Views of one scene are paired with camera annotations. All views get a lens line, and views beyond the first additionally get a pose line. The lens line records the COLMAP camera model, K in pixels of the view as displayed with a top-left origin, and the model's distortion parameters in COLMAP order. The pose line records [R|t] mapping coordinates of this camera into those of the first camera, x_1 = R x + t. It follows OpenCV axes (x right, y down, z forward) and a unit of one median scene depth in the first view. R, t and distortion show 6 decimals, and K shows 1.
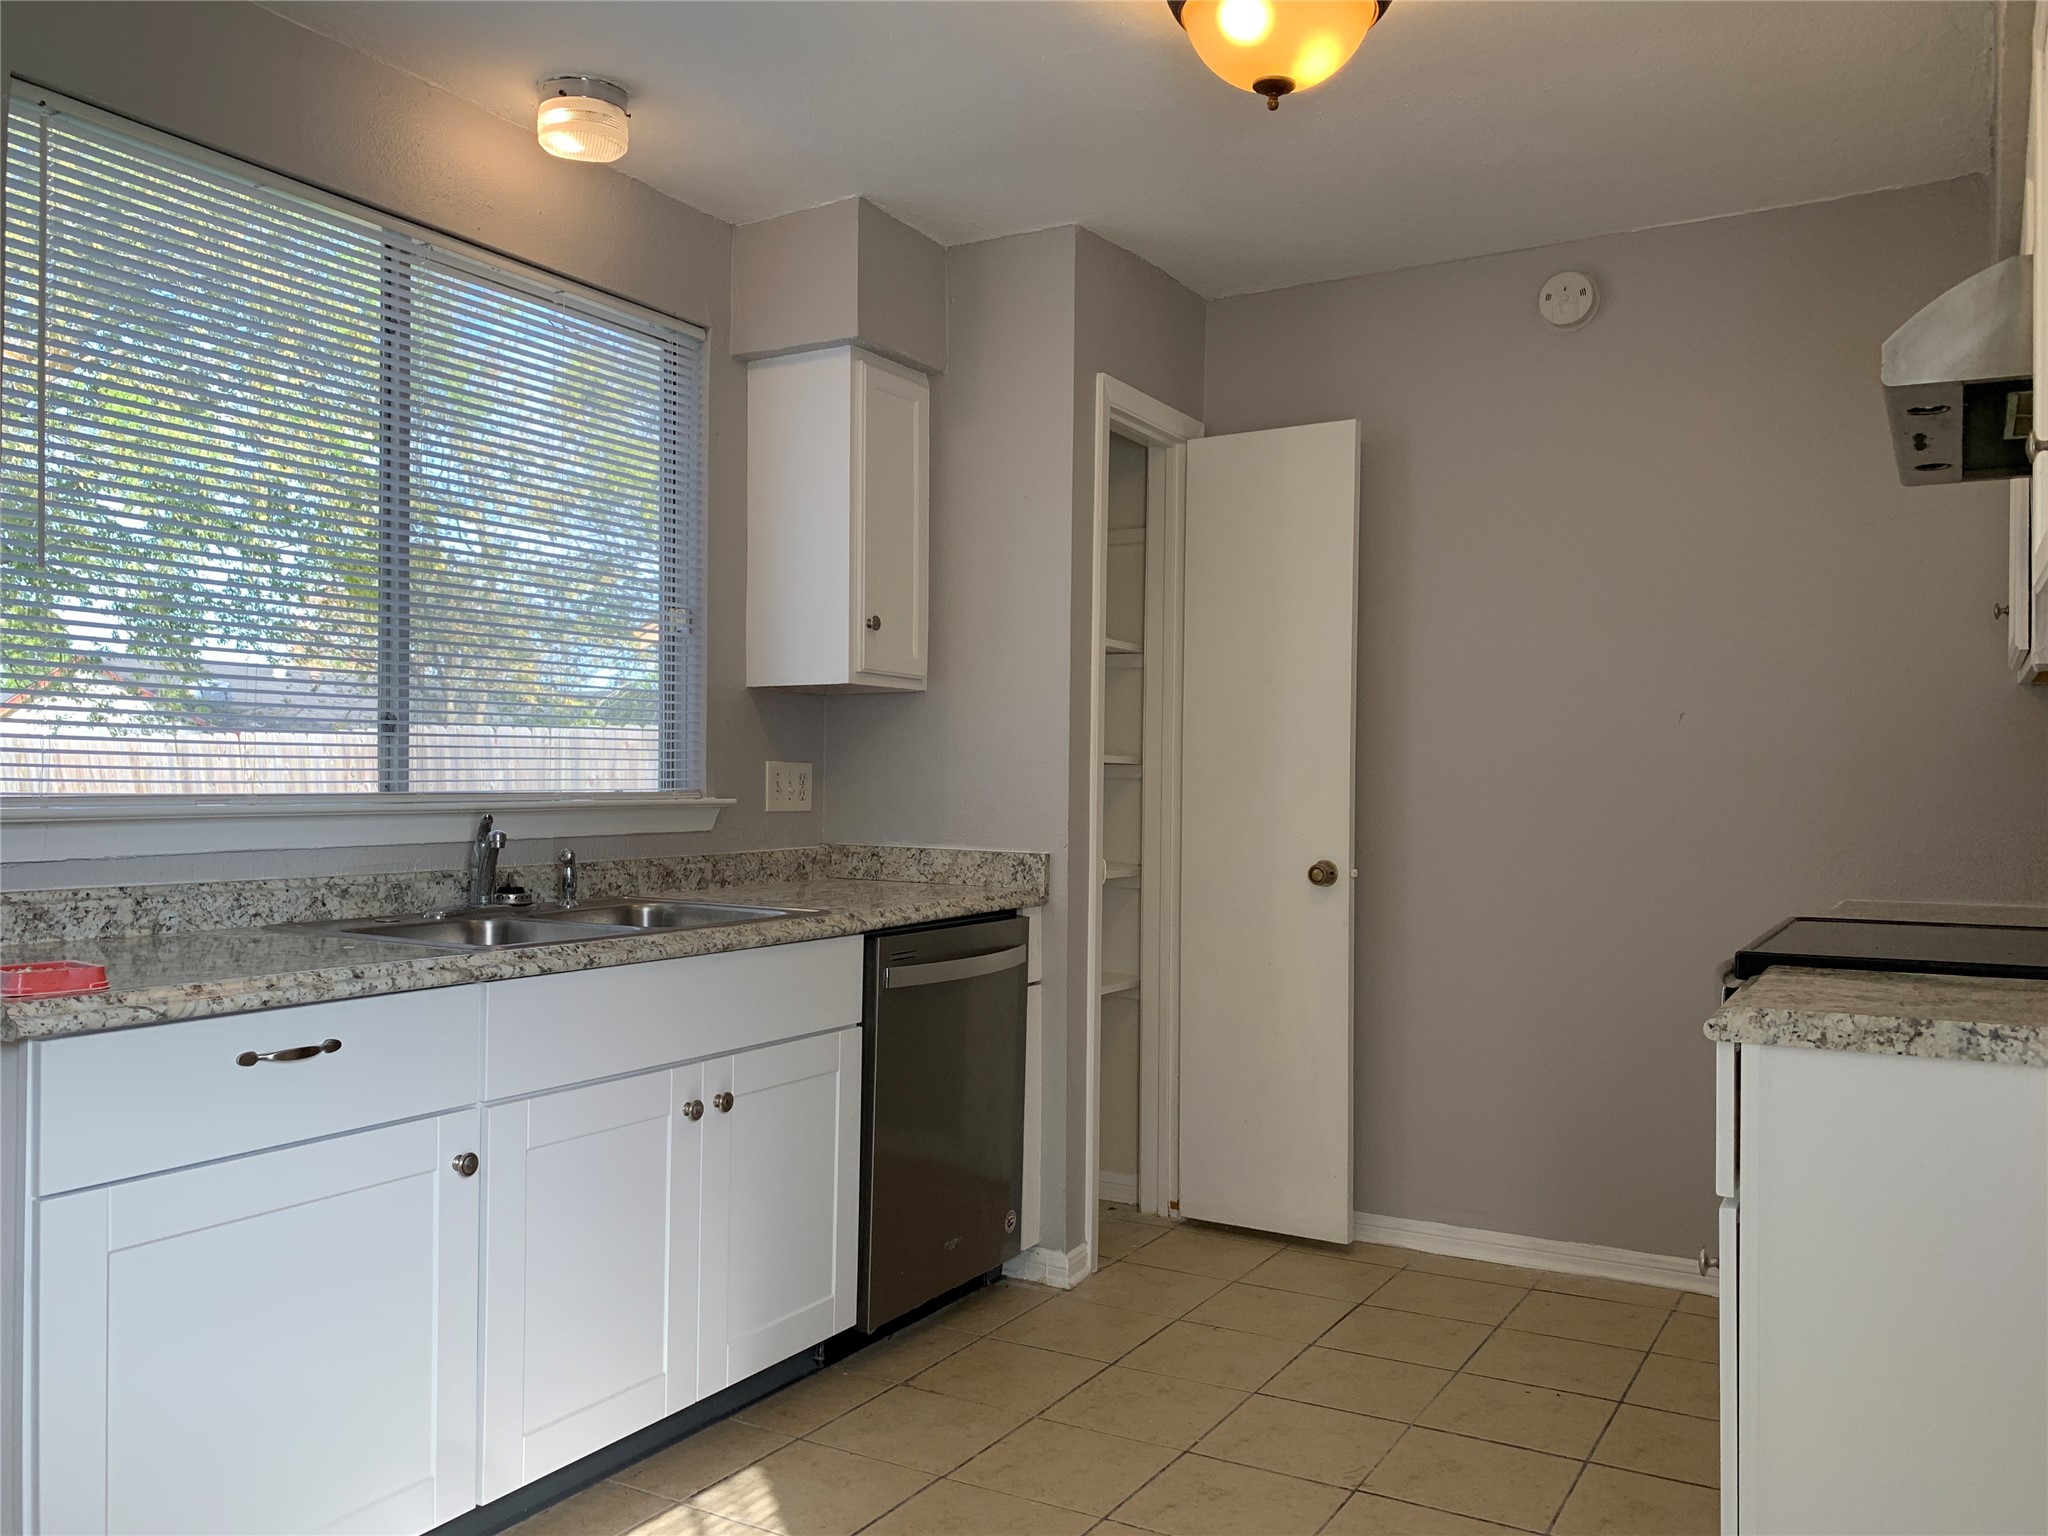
lens RADIAL K [[1570.4, 0, 1024.0], [0, 1570.4, 768.0], [0, 0, 1]] dist [0.052841, -0.114419]
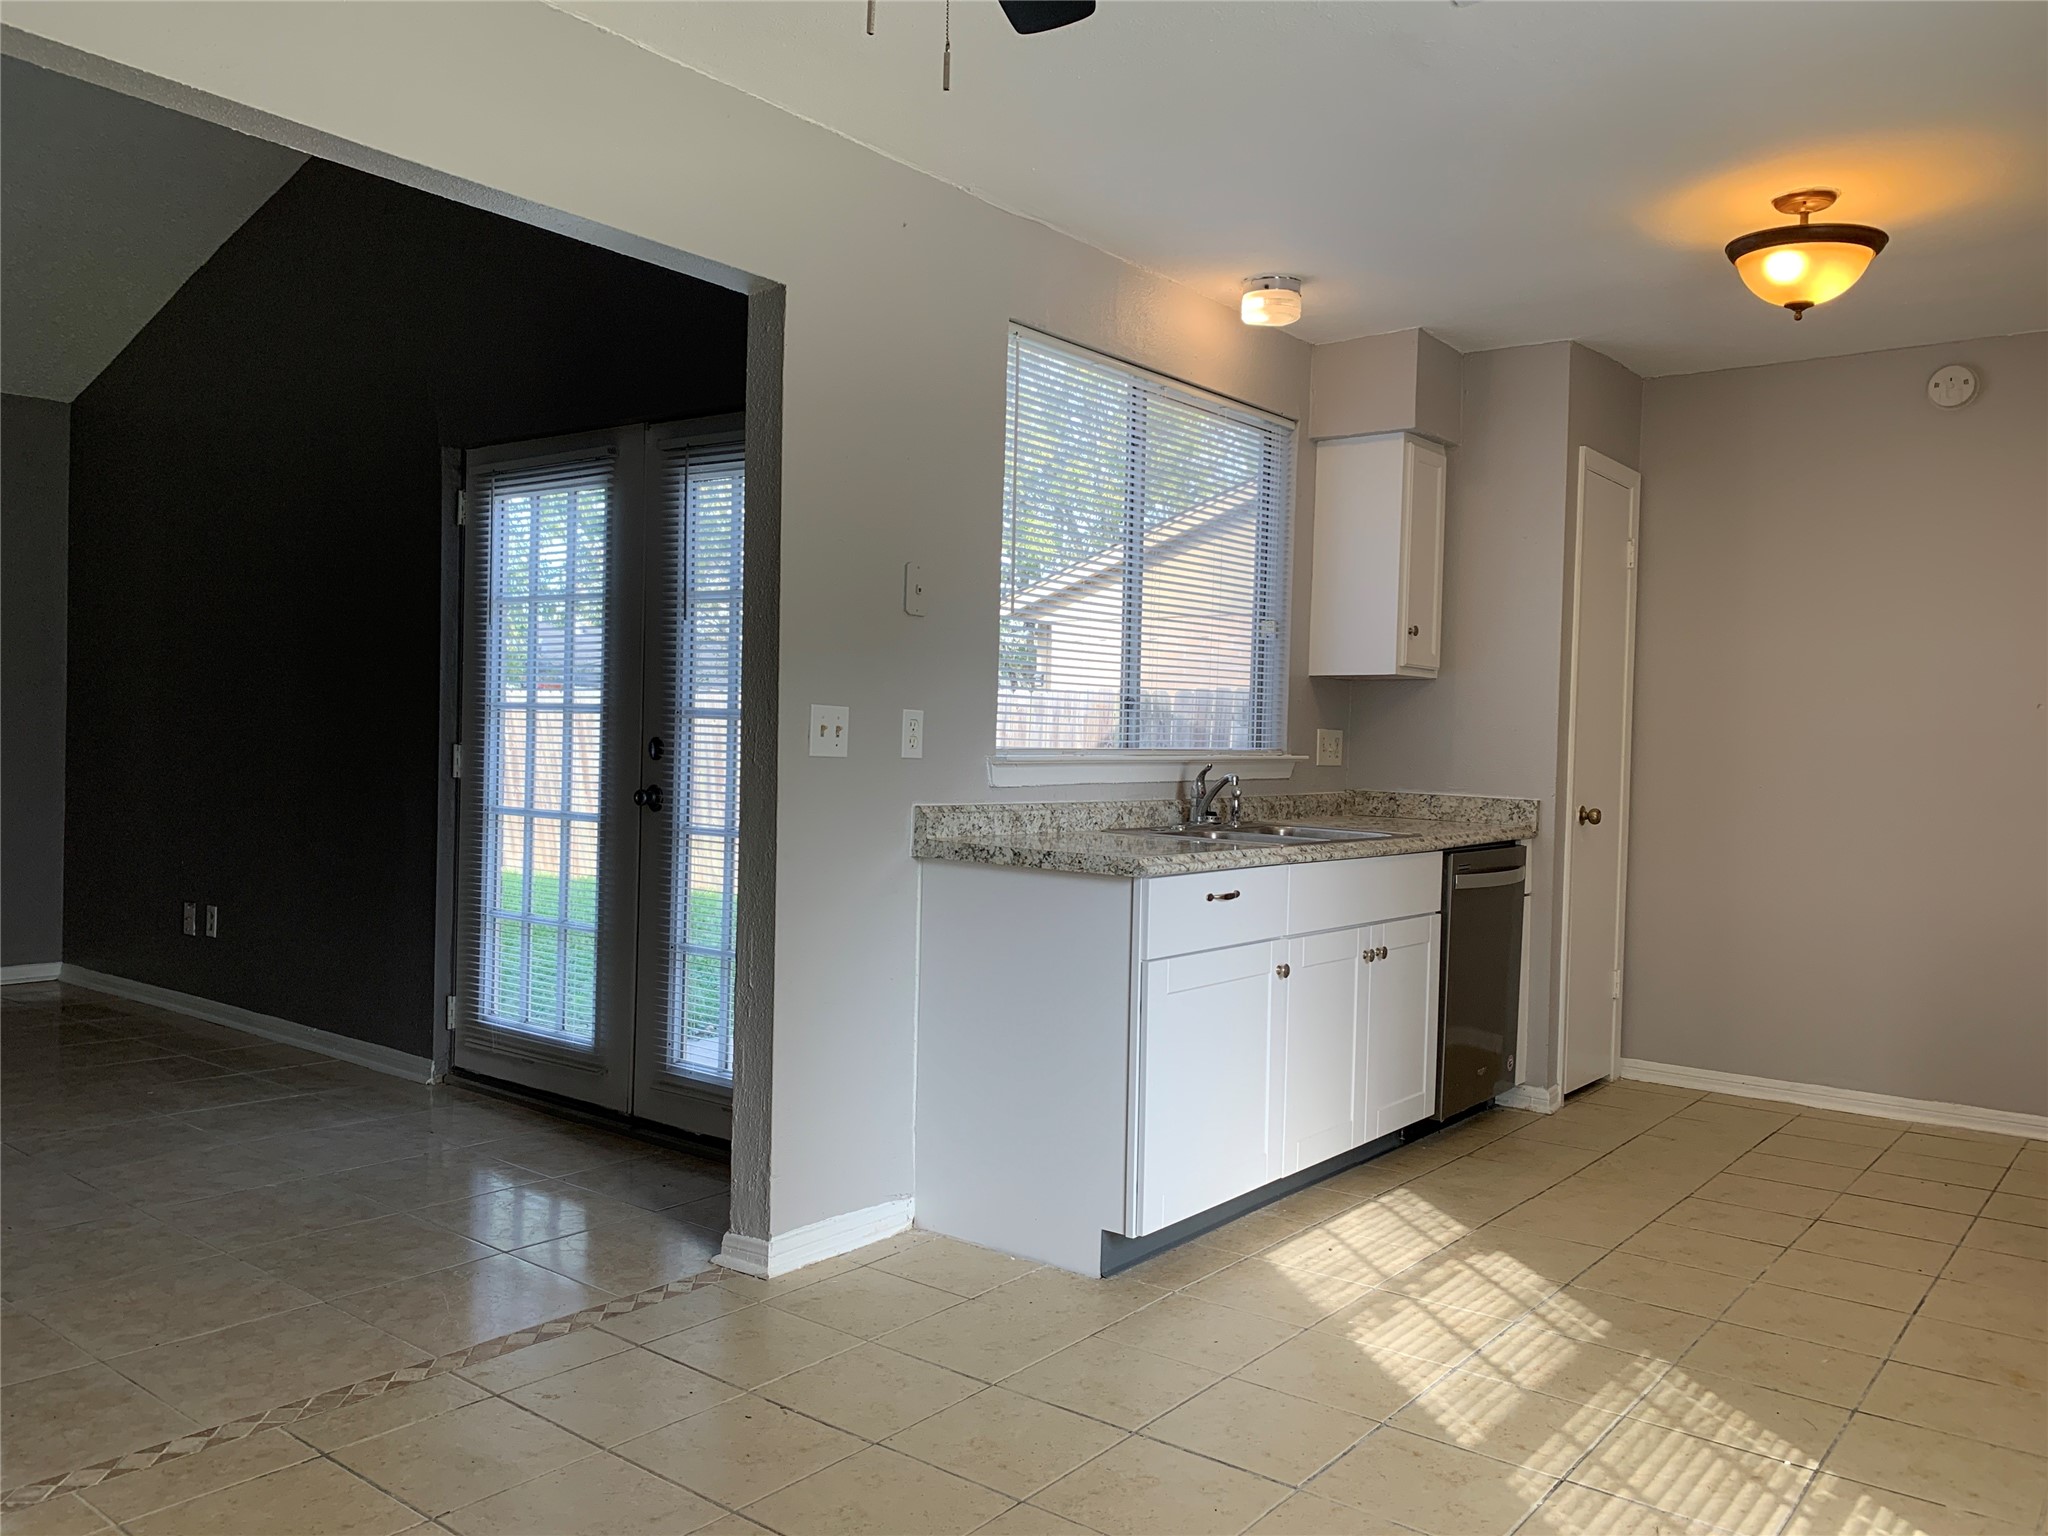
lens RADIAL K [[1586.5, 0, 1002.3], [0, 1586.5, 753.3], [0, 0, 1]] dist [0.007035, 0.003114]
pose [[0.990475, 0.019838, -0.136255, -0.267531], [-0.017358, 0.999662, 0.019363, -0.005463], [0.136593, -0.016814, 0.990485, -0.447835]]
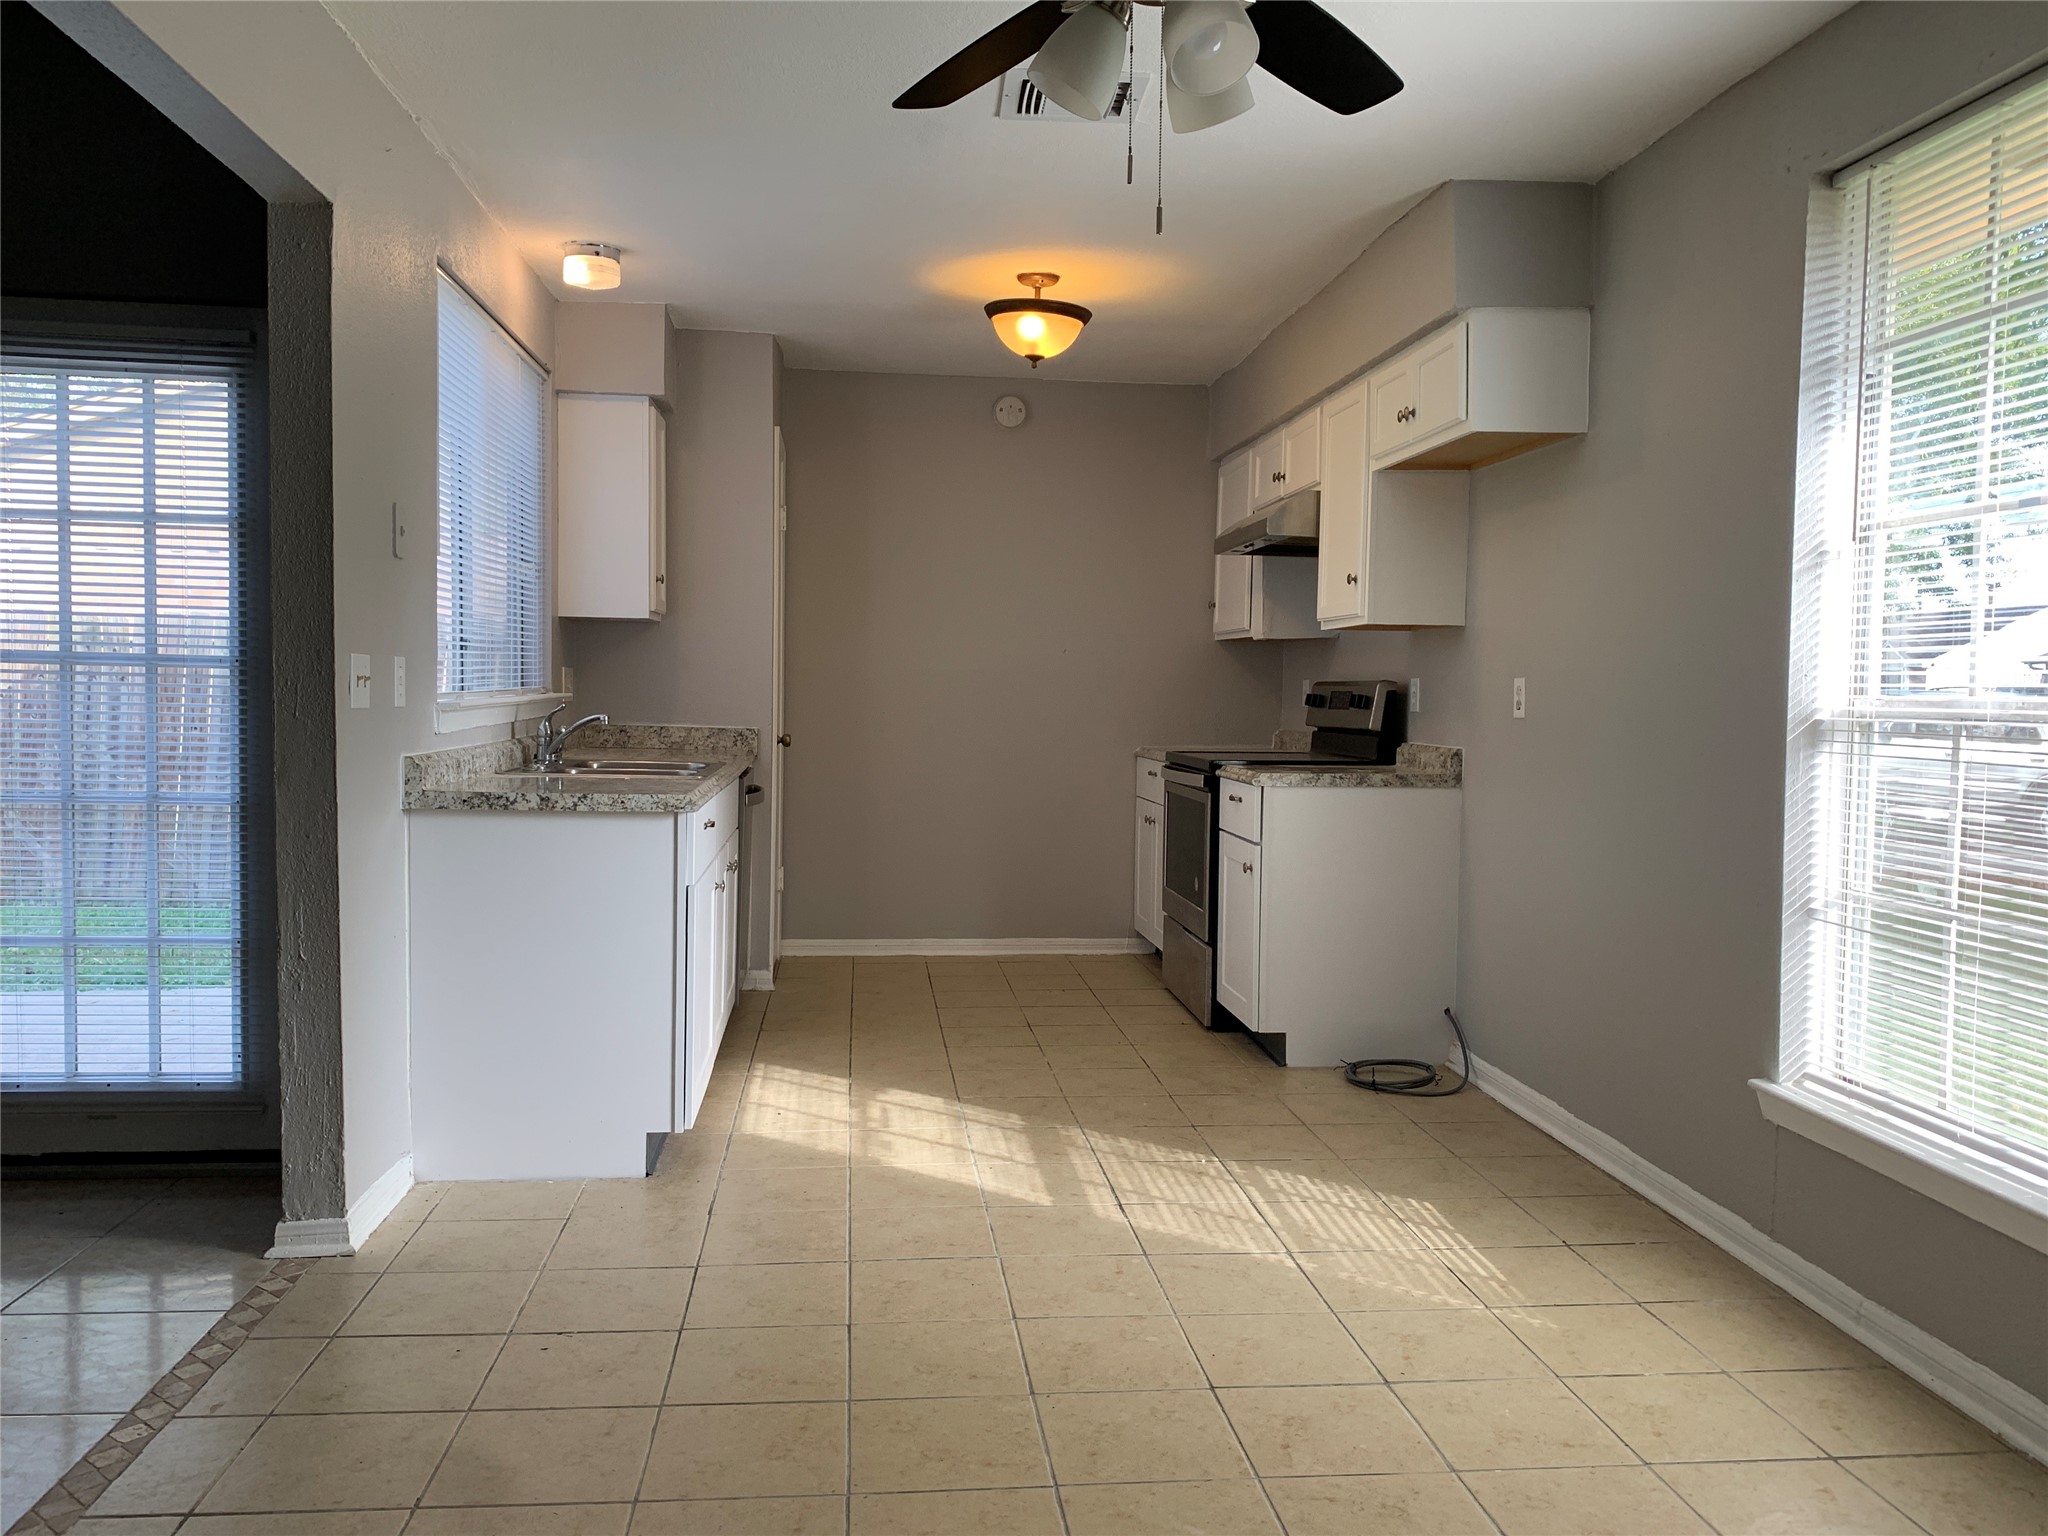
lens RADIAL K [[1570.4, 0, 1024.0], [0, 1570.4, 768.0], [0, 0, 1]] dist [0.052841, -0.114419]
pose [[0.801125, -0.022479, 0.598075, -0.753409], [-0.020925, 0.997631, 0.065525, -0.017464], [-0.598132, -0.065008, 0.798757, -0.469537]]
